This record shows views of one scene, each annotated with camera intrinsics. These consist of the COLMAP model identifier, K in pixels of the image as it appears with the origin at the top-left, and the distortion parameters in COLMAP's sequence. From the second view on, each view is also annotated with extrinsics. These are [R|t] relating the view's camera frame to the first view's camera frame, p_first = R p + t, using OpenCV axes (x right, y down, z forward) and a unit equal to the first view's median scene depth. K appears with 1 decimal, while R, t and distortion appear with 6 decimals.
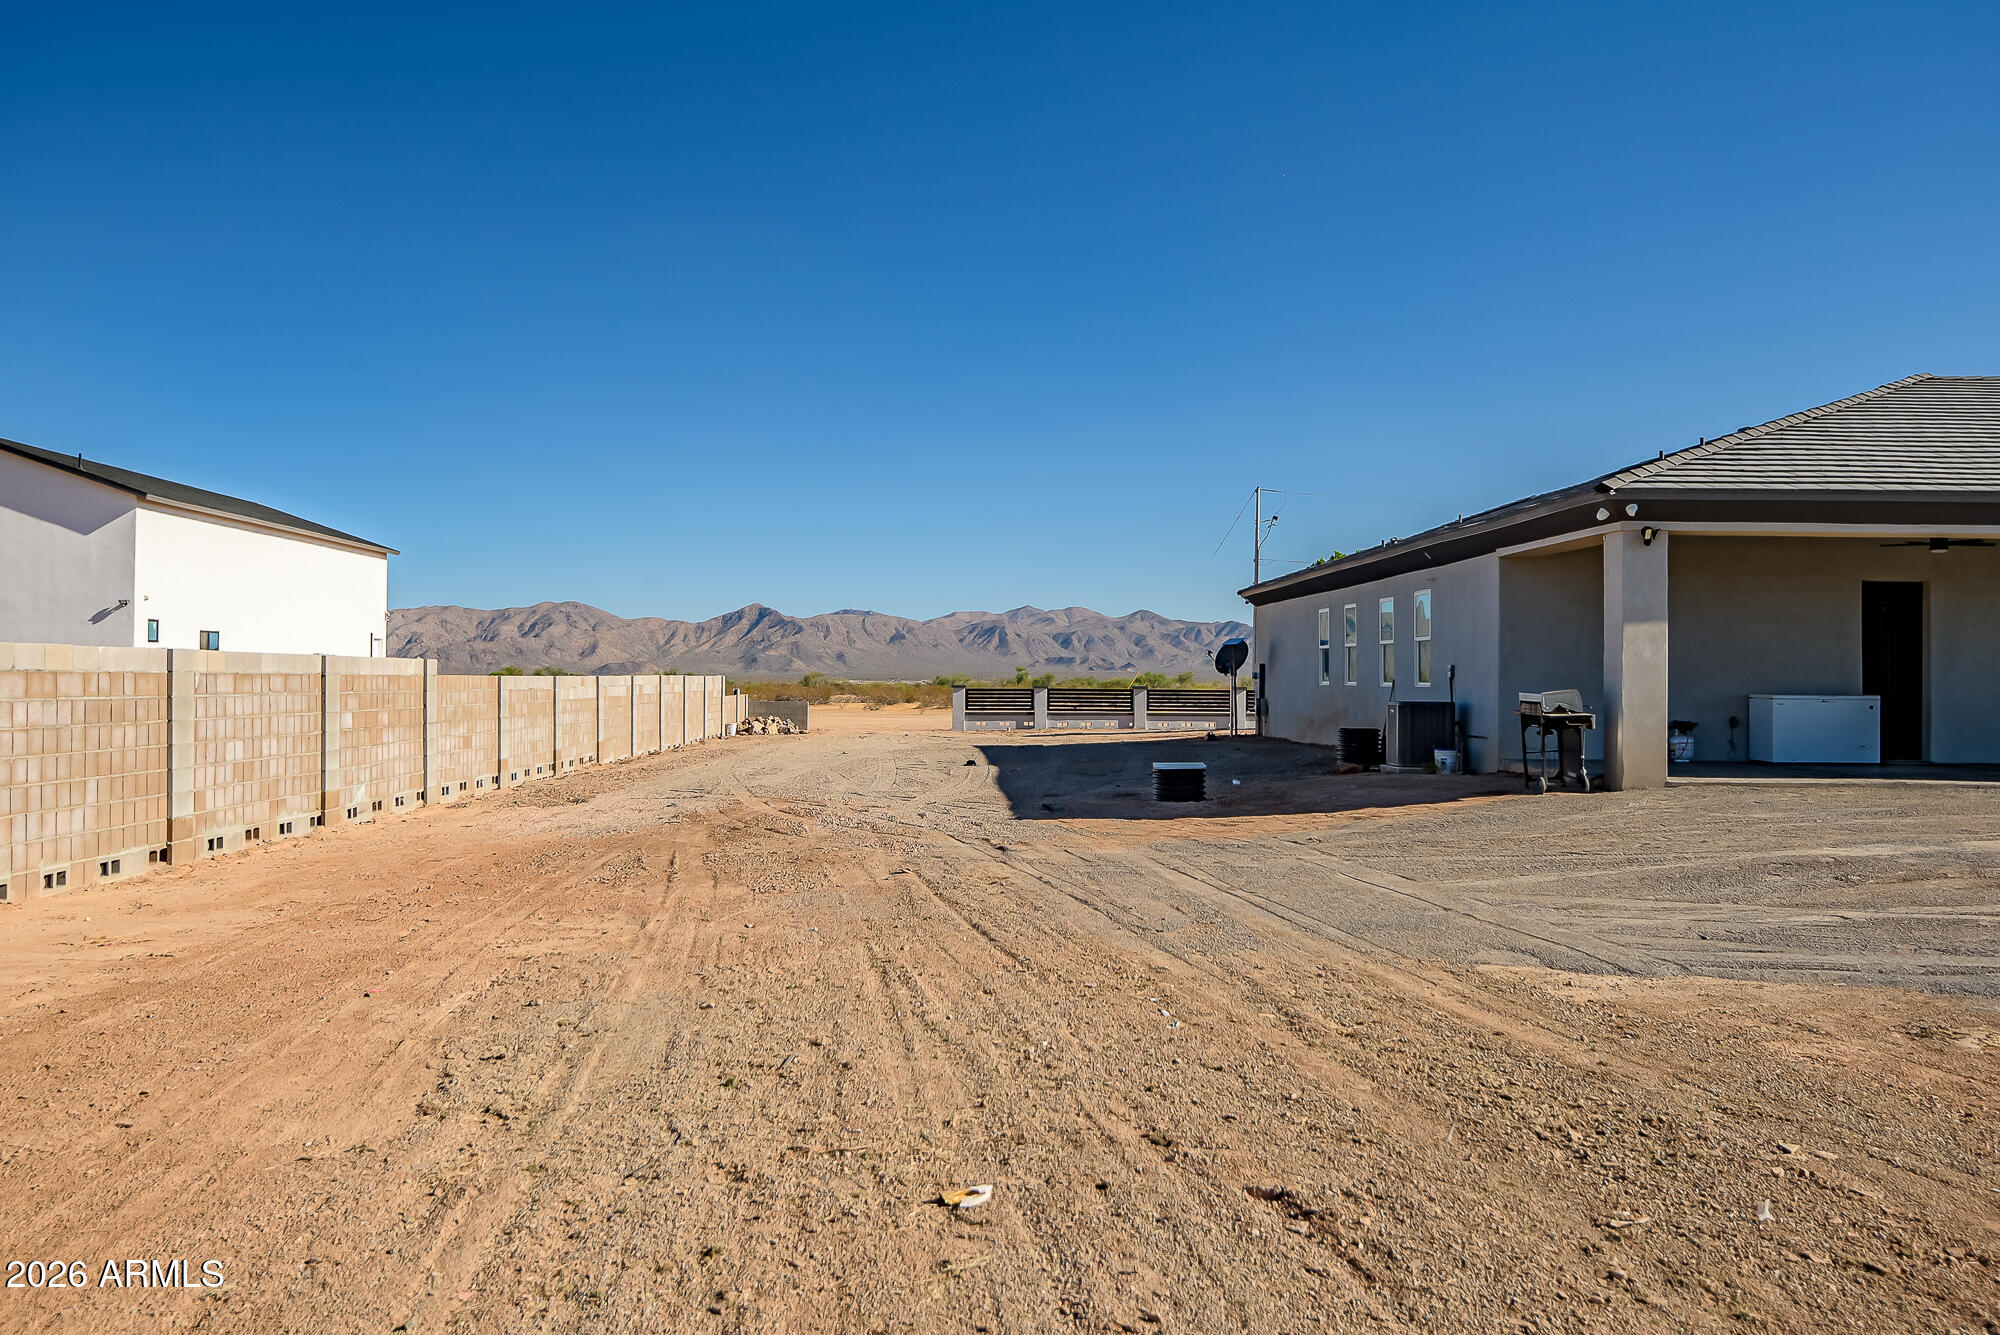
lens RADIAL K [[1642.5, 0, 996.2], [0, 1642.5, 663.2], [0, 0, 1]] dist [-0.002913, -0.001793]
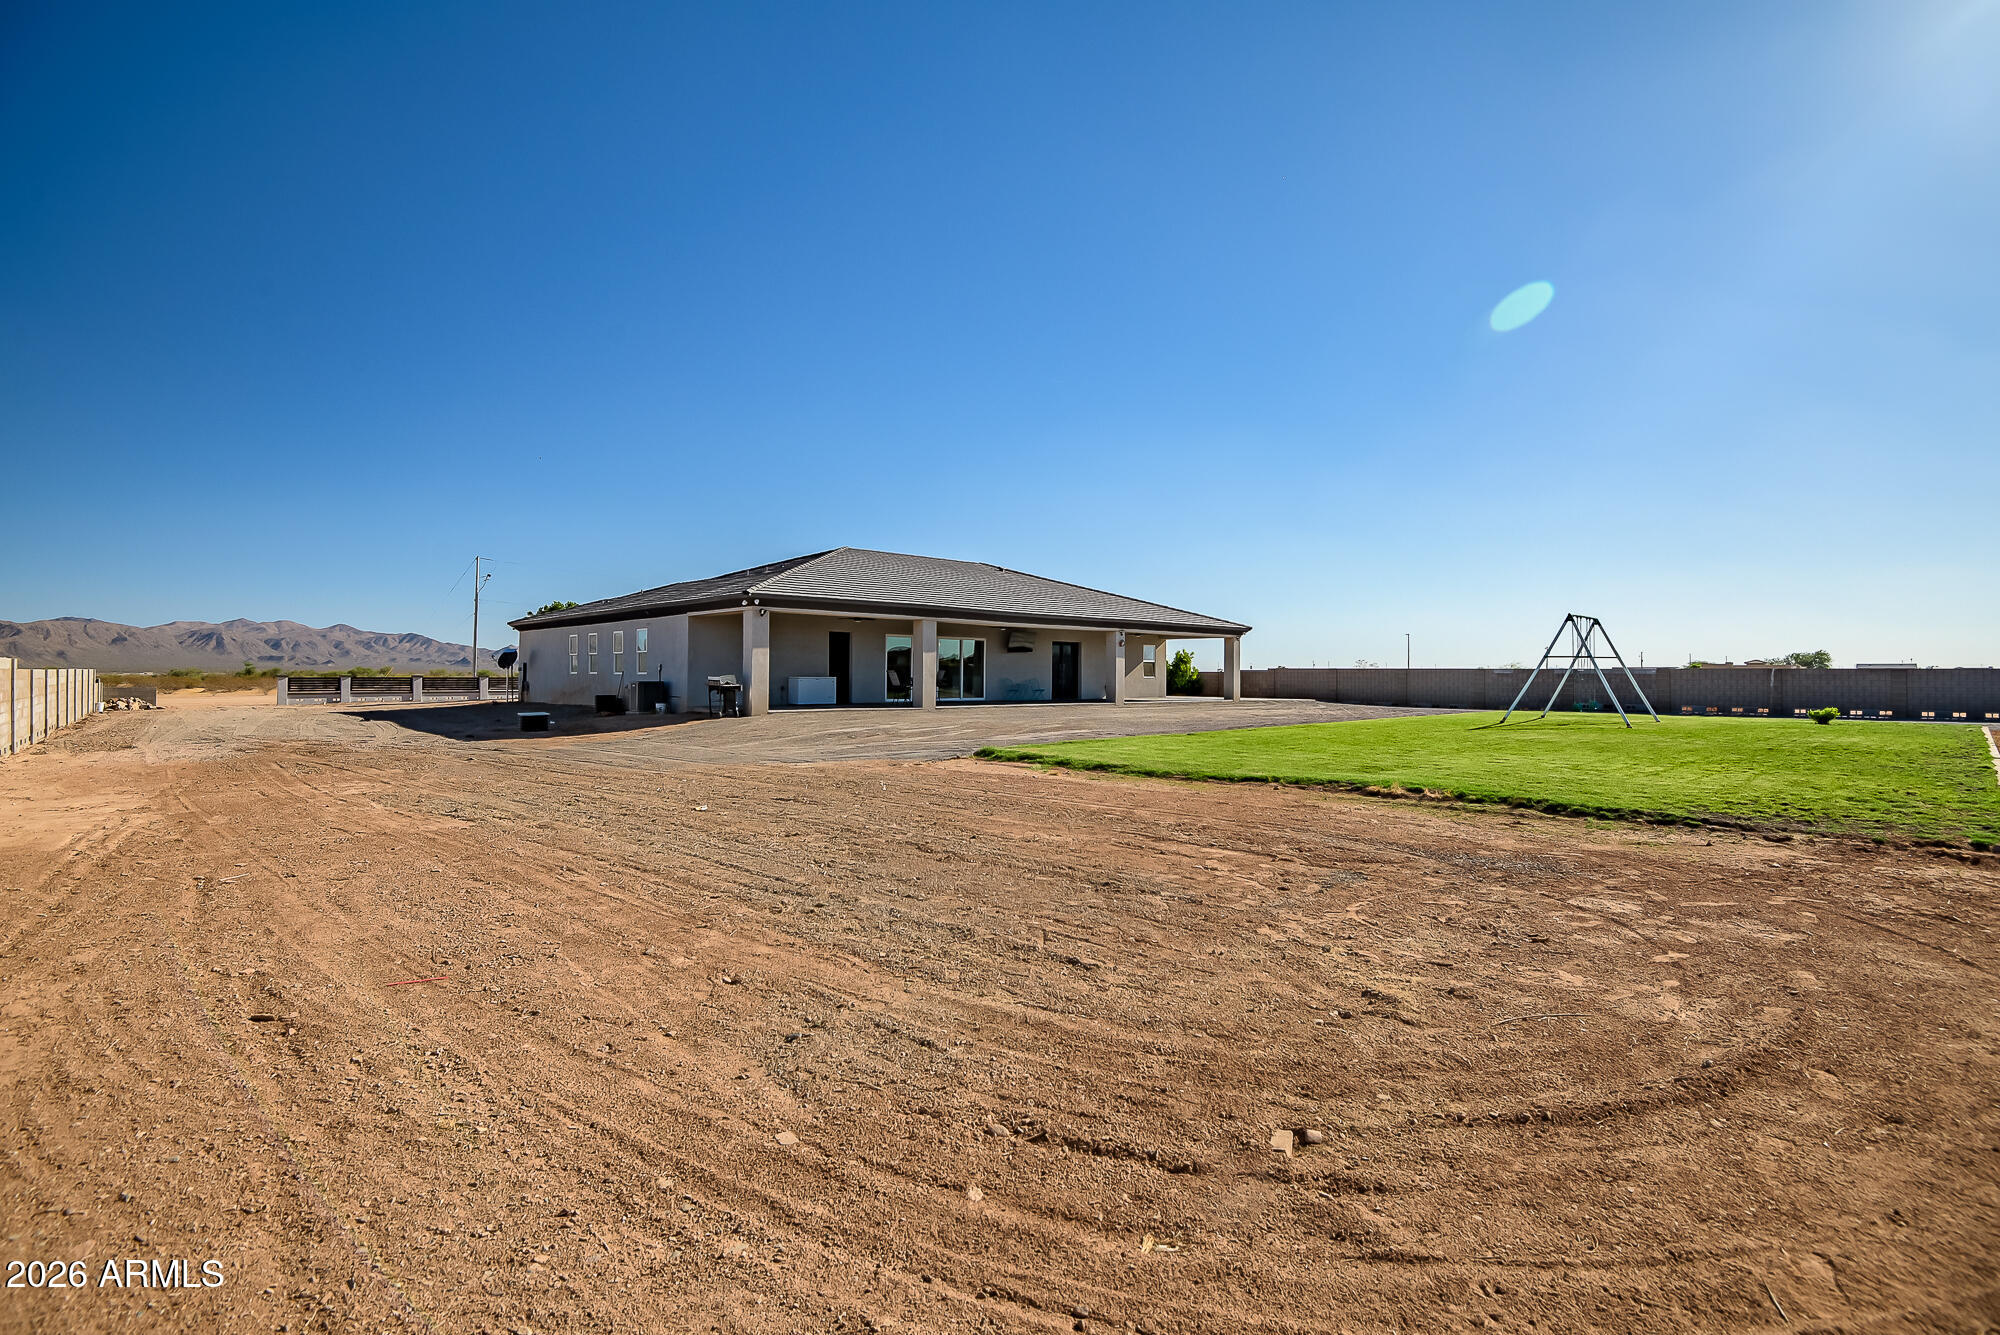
lens RADIAL K [[920.6, 0, 1003.2], [0, 920.6, 671.1], [0, 0, 1]] dist [-0.015699, -0.000615]
pose [[0.753451, -0.001849, 0.657502, -0.149279], [-0.004733, 0.999955, 0.008236, -0.001714], [-0.657488, -0.009317, 0.753408, -0.174328]]
